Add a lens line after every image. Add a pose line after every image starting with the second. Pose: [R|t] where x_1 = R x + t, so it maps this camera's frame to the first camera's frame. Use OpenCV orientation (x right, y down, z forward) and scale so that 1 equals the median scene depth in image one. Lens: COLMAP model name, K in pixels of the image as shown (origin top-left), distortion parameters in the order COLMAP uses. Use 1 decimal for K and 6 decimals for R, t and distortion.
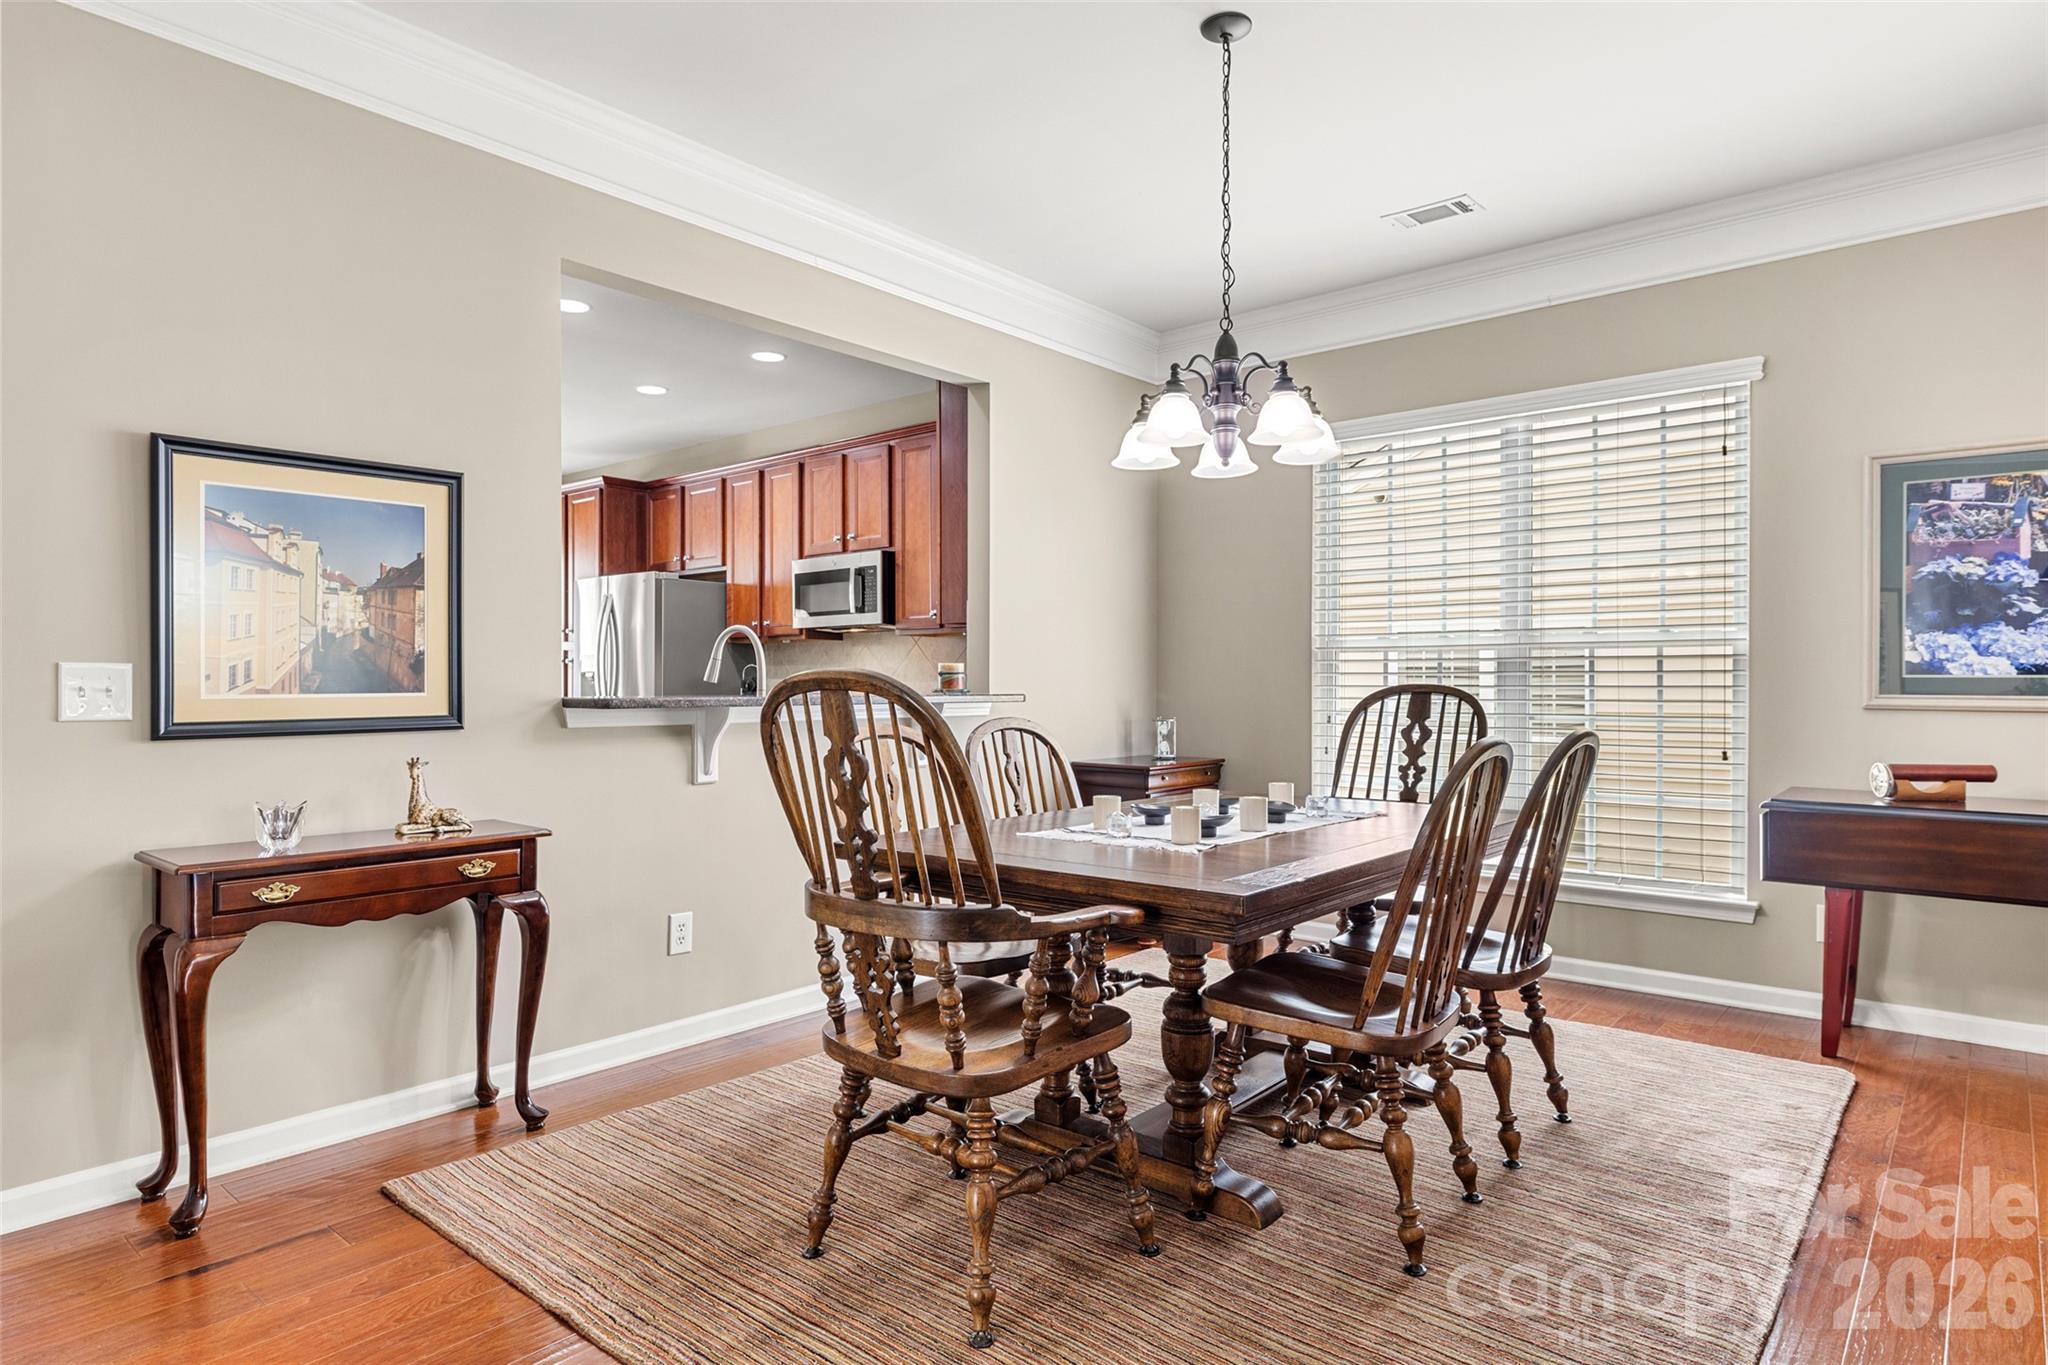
lens RADIAL K [[1172.1, 0, 1021.4], [0, 1172.1, 693.1], [0, 0, 1]] dist [0.000496, 0.000139]
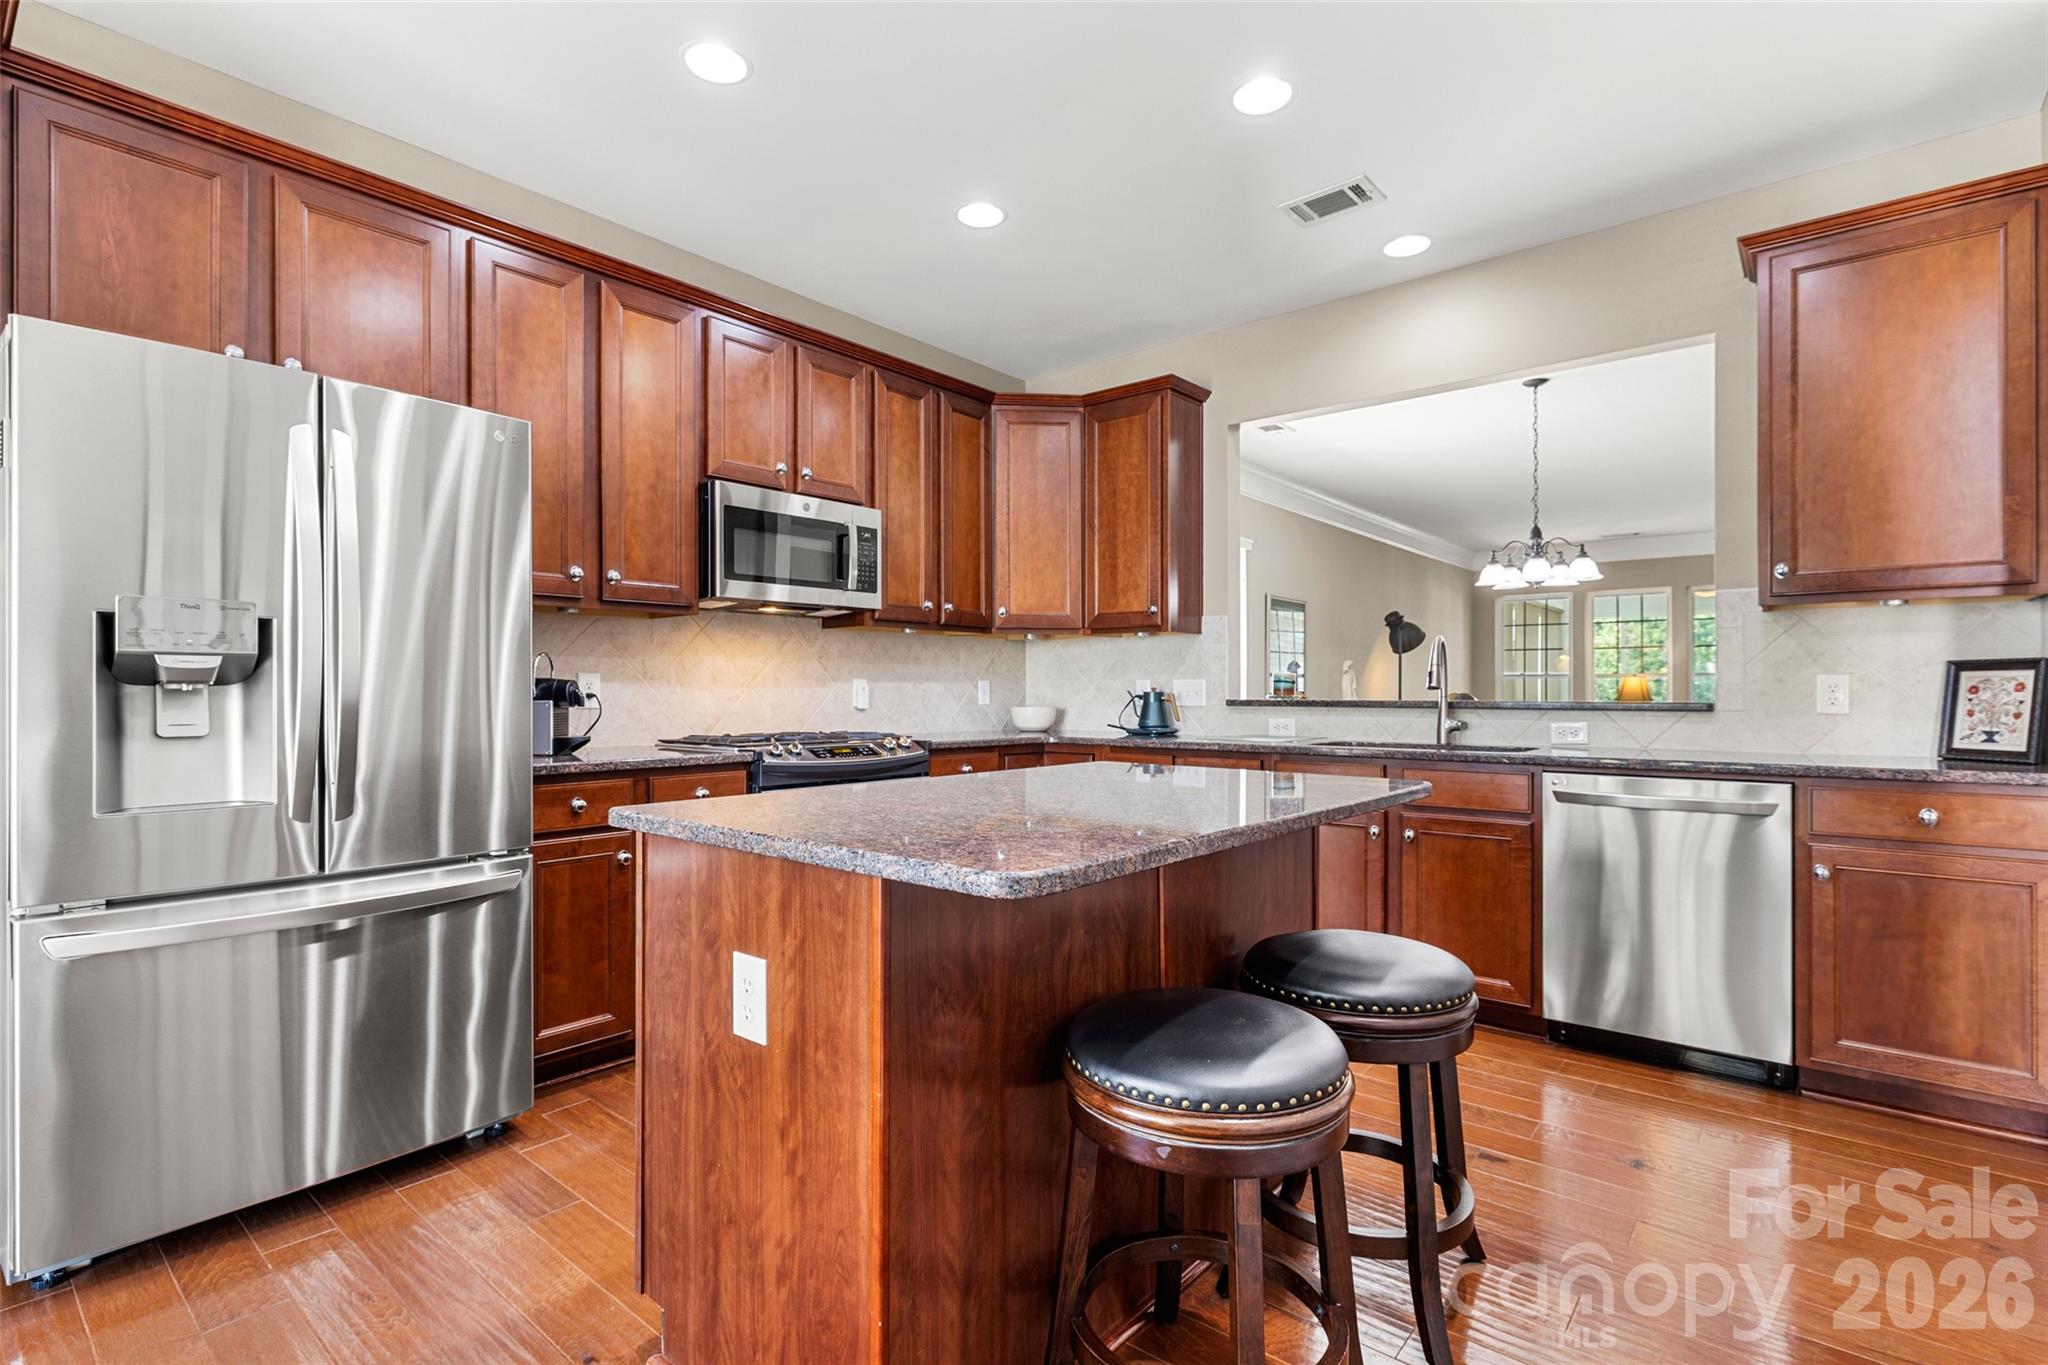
lens RADIAL K [[963.0, 0, 1023.6], [0, 963.0, 686.6], [0, 0, 1]] dist [-0.003746, 0.000714]
pose [[-0.009988, 0.001684, 0.999949, -1.102692], [0.004059, 0.999990, -0.001643, -0.013889], [-0.999942, 0.004043, -0.009995, 1.385244]]
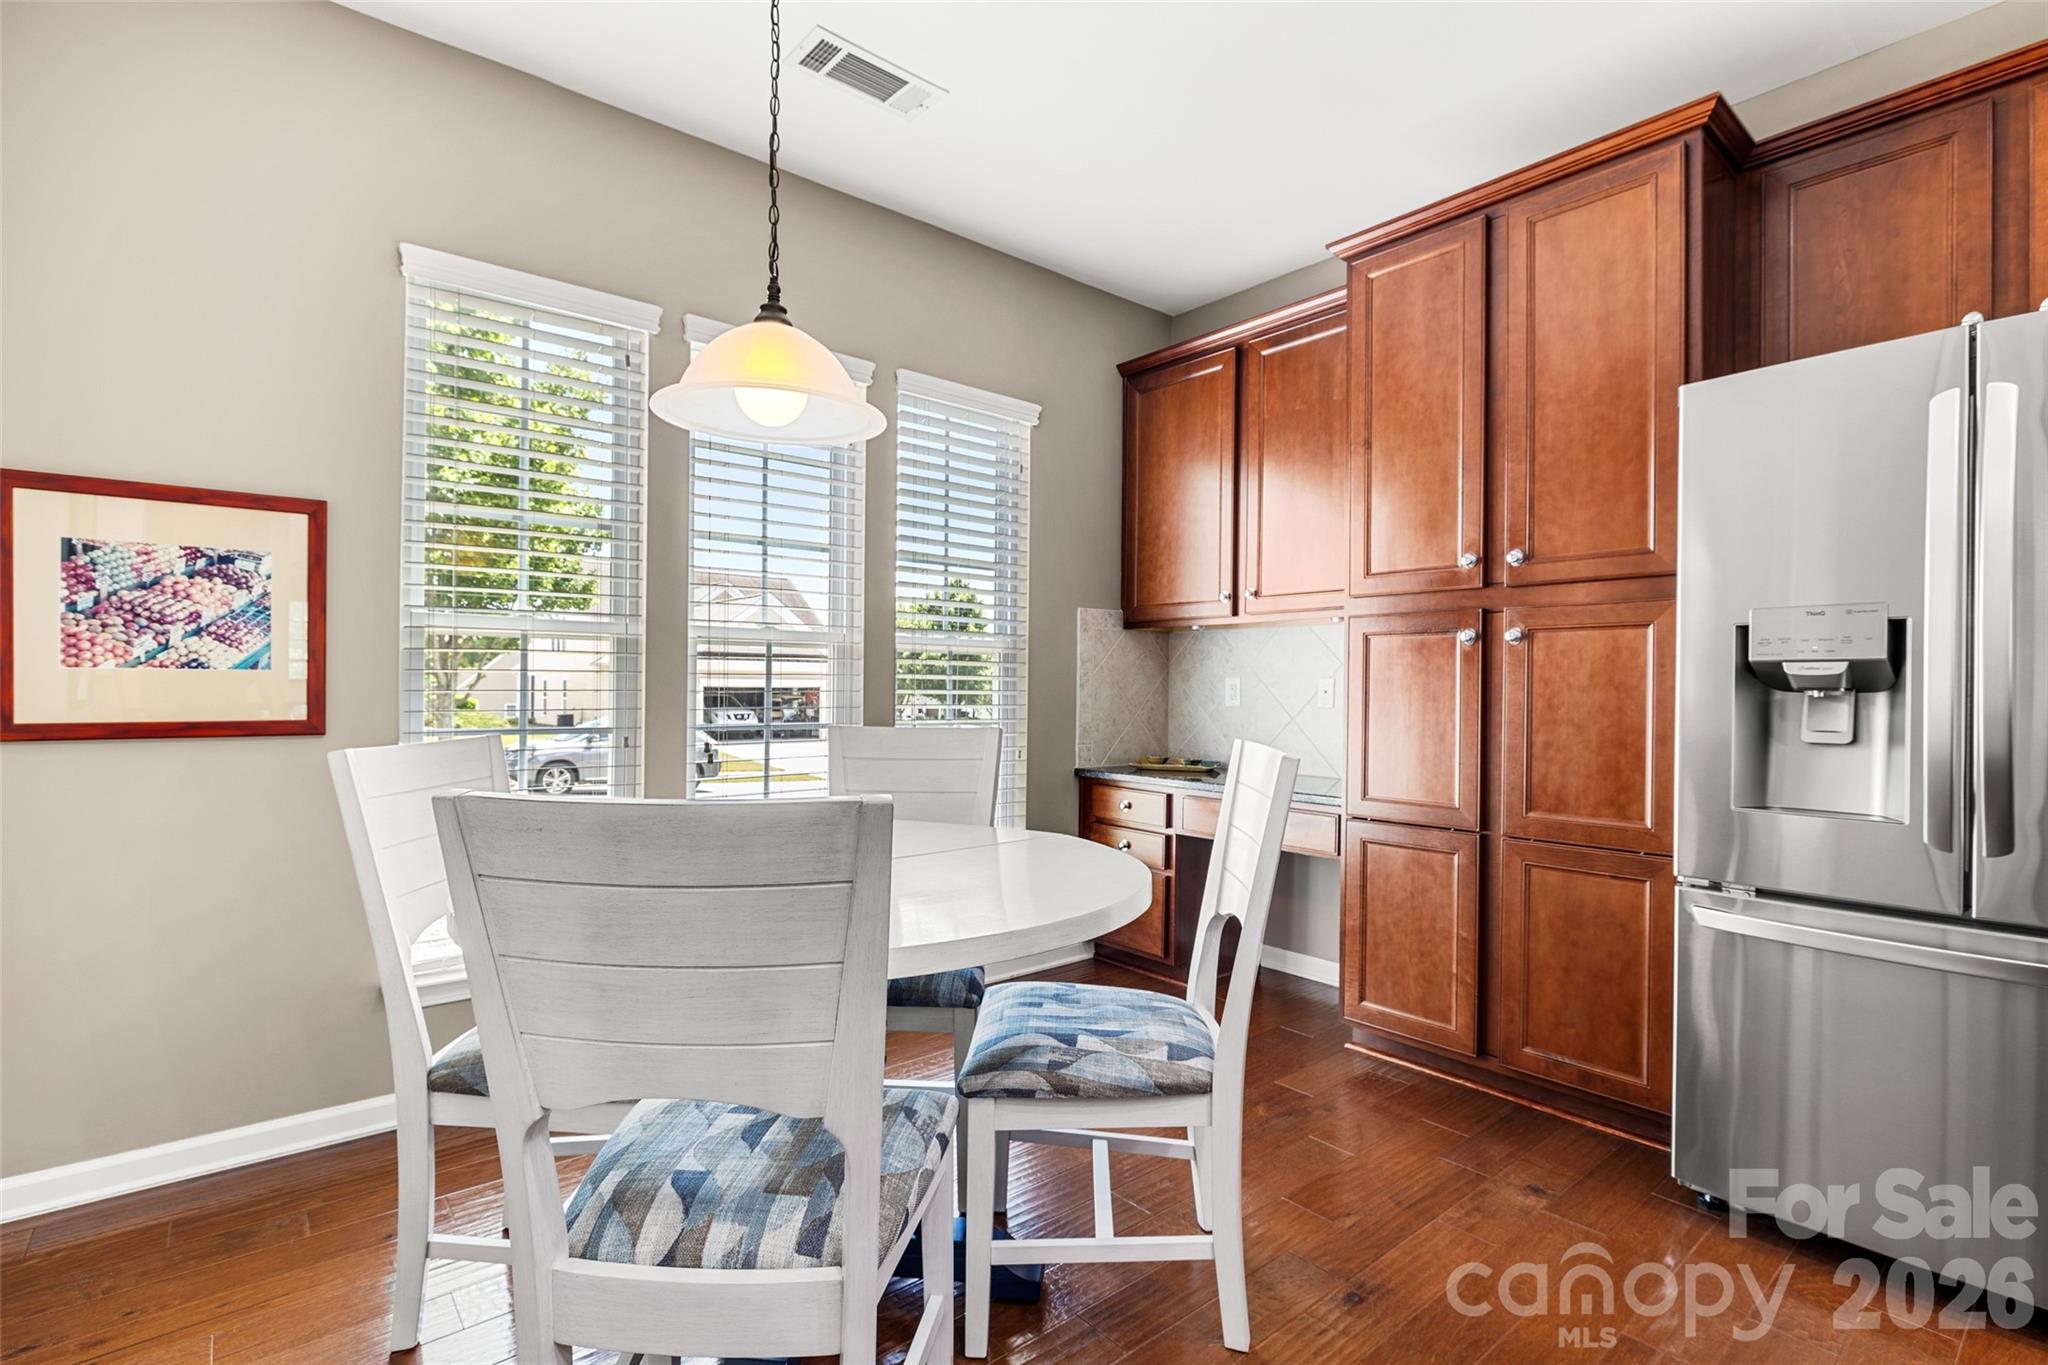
lens RADIAL K [[963.0, 0, 1023.6], [0, 963.0, 686.6], [0, 0, 1]] dist [-0.003746, 0.000714]
pose [[0.986623, 0.005335, -0.162934, -0.944486], [-0.006565, 0.999954, -0.007009, -0.013708], [0.162889, 0.007985, 0.986612, 1.267594]]
